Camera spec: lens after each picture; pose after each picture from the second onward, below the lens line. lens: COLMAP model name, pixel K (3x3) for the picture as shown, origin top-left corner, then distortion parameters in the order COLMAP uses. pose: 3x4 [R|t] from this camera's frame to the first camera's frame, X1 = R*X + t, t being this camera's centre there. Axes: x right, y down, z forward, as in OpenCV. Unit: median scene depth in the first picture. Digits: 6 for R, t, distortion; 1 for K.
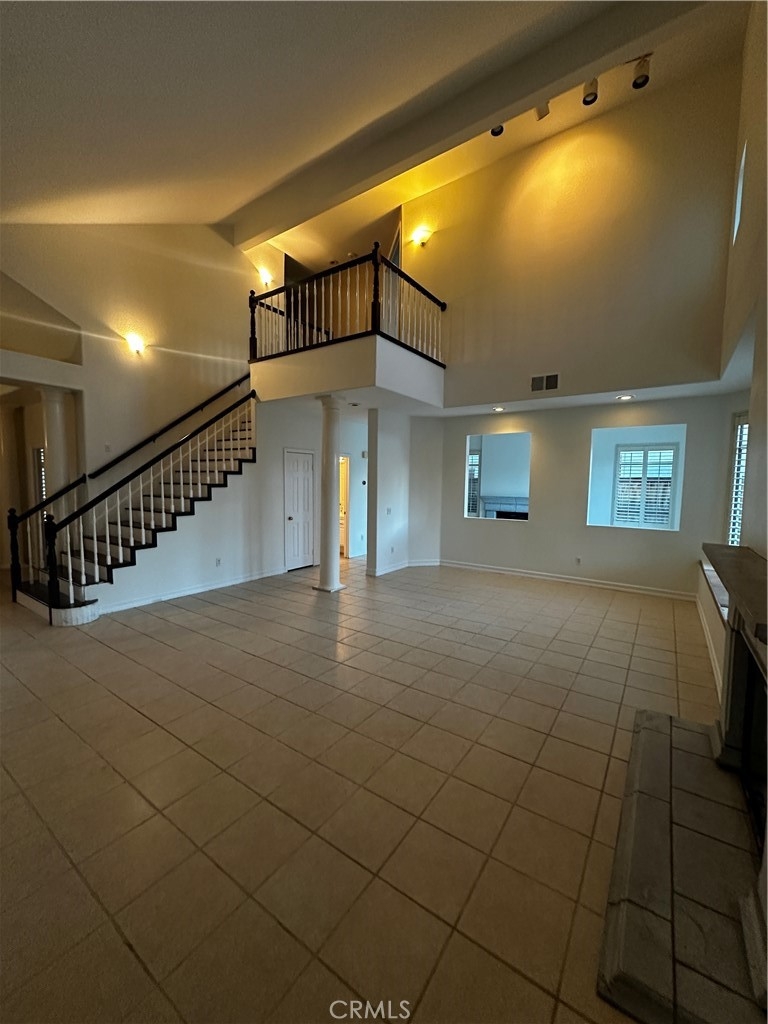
lens RADIAL K [[407.1, 0, 384.6], [0, 407.1, 511.0], [0, 0, 1]] dist [-0.006971, 0.001921]
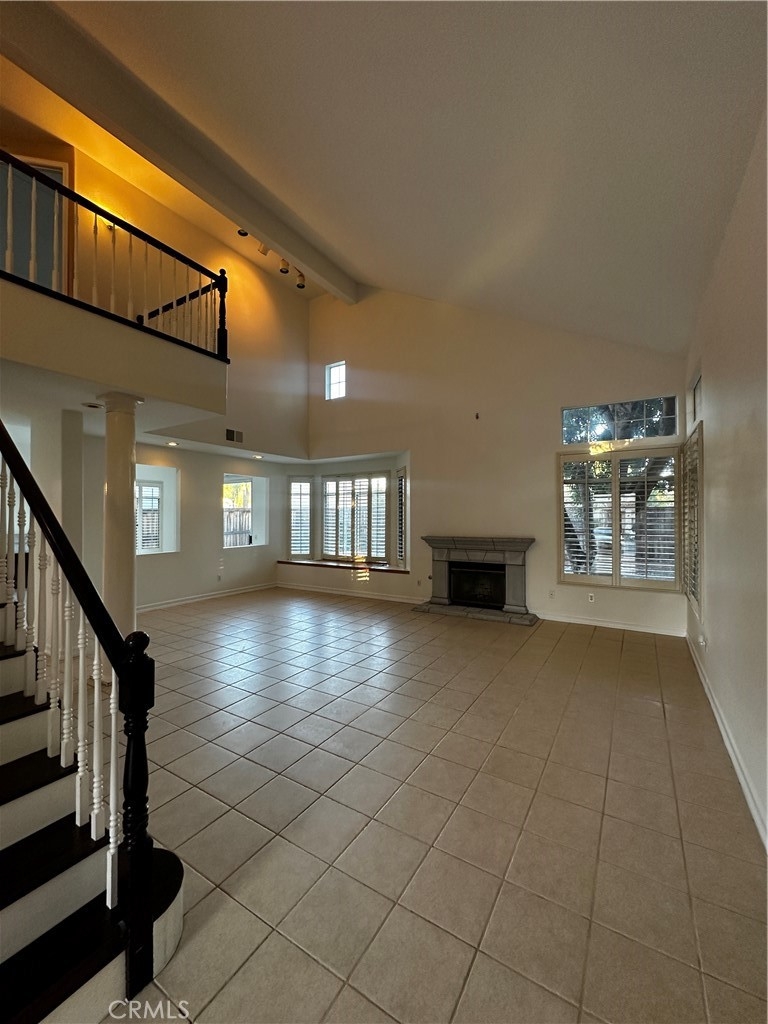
lens RADIAL K [[407.1, 0, 379.6], [0, 407.1, 510.7], [0, 0, 1]] dist [-0.006971, 0.001921]
pose [[-0.043874, -0.002667, 0.999034, -0.770925], [0.072631, 0.997342, 0.005852, -0.052663], [-0.996393, 0.072818, -0.043563, 0.548966]]
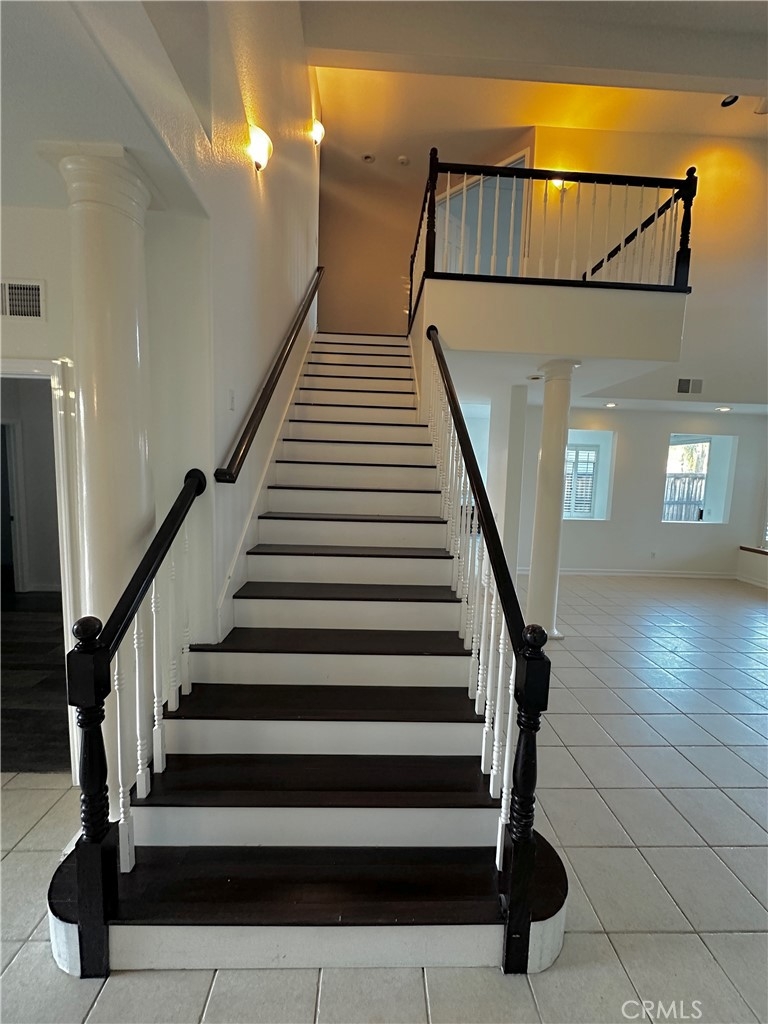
lens RADIAL K [[407.1, 0, 385.9], [0, 407.1, 510.9], [0, 0, 1]] dist [-0.006971, 0.001921]
pose [[0.801082, -0.047375, 0.596677, -0.727553], [0.023285, 0.998575, 0.048024, -0.062546], [-0.598102, -0.024578, 0.801043, 0.558405]]
